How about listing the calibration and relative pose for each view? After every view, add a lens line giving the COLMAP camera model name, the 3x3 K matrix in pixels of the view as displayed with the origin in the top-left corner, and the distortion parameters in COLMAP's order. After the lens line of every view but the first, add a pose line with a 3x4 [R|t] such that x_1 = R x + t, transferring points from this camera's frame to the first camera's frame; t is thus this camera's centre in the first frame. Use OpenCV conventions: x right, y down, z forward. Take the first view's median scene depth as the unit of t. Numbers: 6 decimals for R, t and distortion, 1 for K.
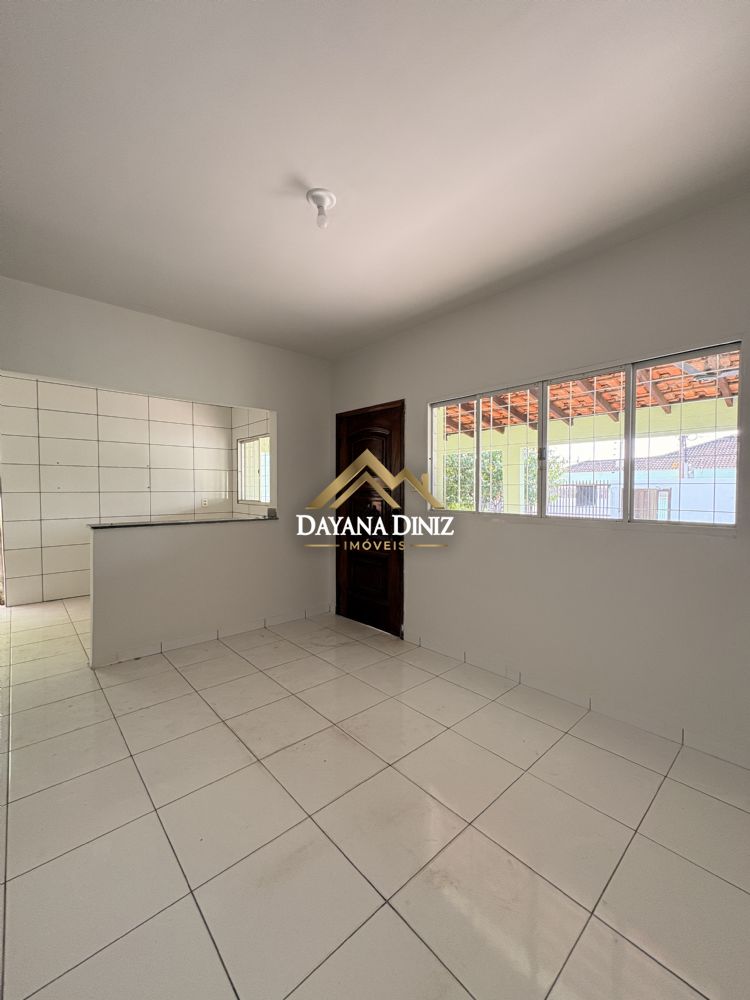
lens RADIAL K [[407.3, 0, 375.0], [0, 407.3, 500.0], [0, 0, 1]] dist [-0.000864, 0.000152]
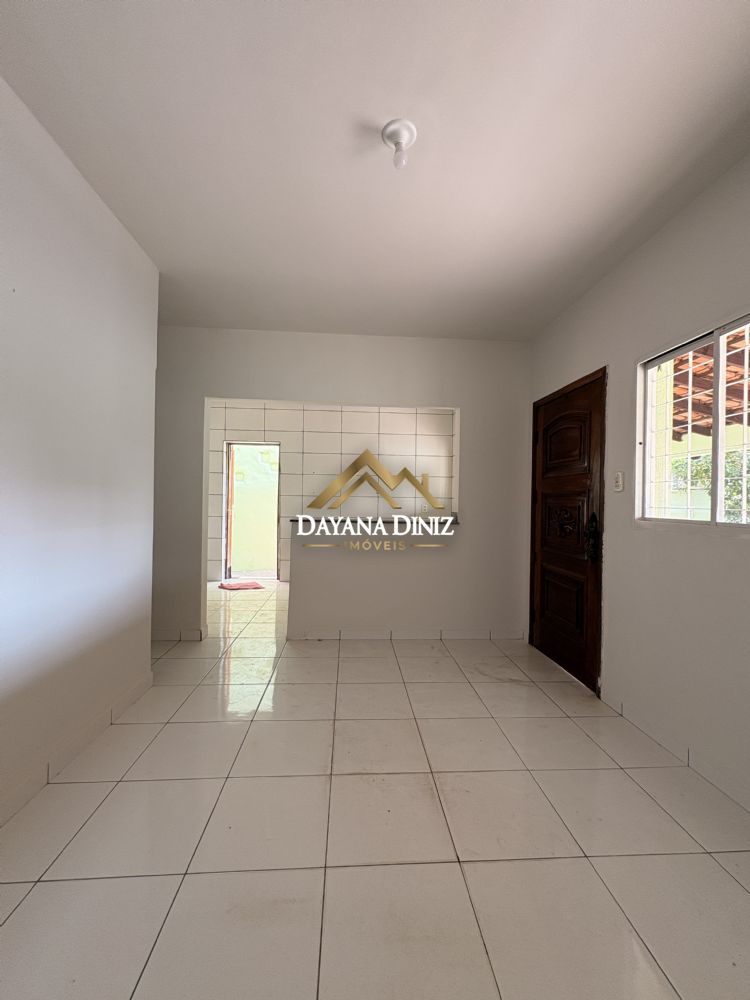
lens RADIAL K [[402.5, 0, 375.0], [0, 402.5, 500.0], [0, 0, 1]] dist [-0.000123, 0.000111]
pose [[0.785841, 0.010840, -0.618333, 0.195542], [-0.033271, 0.999139, -0.024769, 0.024307], [0.617533, 0.040037, 0.785525, 0.187528]]
